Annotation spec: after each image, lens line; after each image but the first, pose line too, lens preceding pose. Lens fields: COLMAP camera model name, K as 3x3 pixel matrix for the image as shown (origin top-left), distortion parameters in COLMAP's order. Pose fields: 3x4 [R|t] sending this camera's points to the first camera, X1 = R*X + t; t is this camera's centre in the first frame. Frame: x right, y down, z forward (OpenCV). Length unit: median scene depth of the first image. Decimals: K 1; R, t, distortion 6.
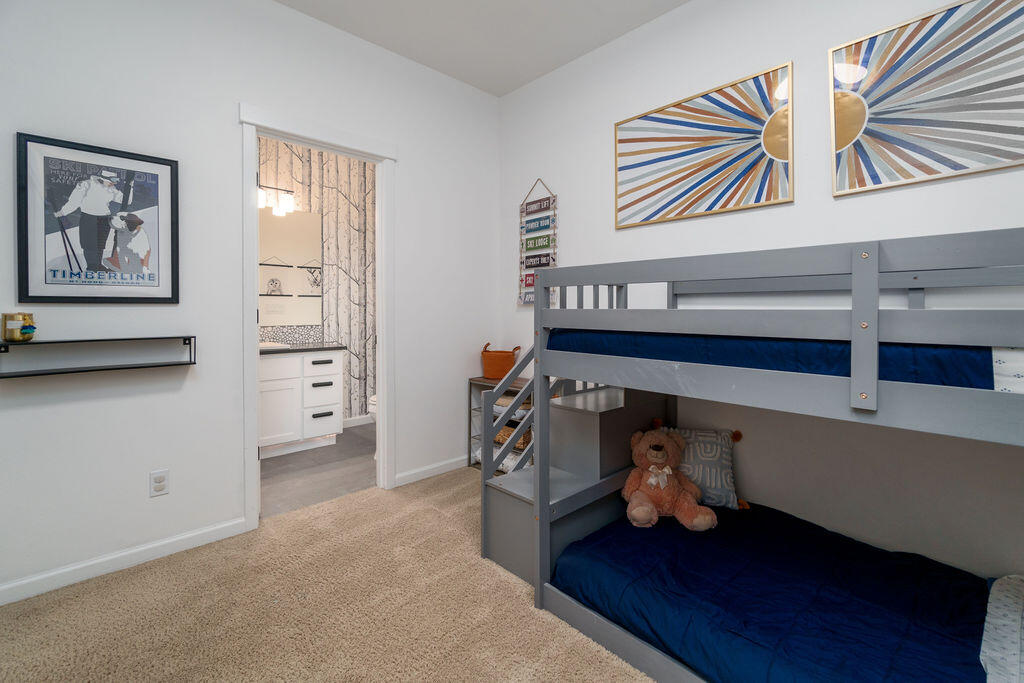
lens RADIAL K [[453.2, 0, 498.3], [0, 453.2, 315.7], [0, 0, 1]] dist [0.000867, 0.000178]
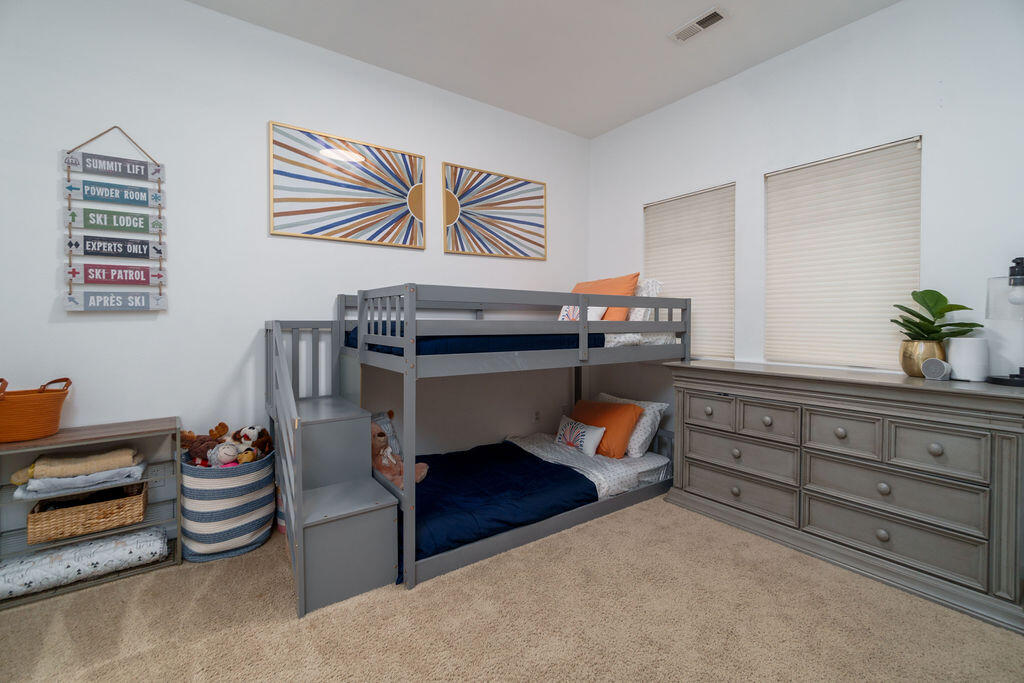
lens RADIAL K [[446.4, 0, 509.5], [0, 446.4, 331.8], [0, 0, 1]] dist [0.002833, -0.000054]
pose [[0.127286, -0.023460, 0.991589, -0.739272], [0.010720, 0.999694, 0.022276, -0.004568], [-0.991808, 0.007795, 0.127498, 0.482926]]
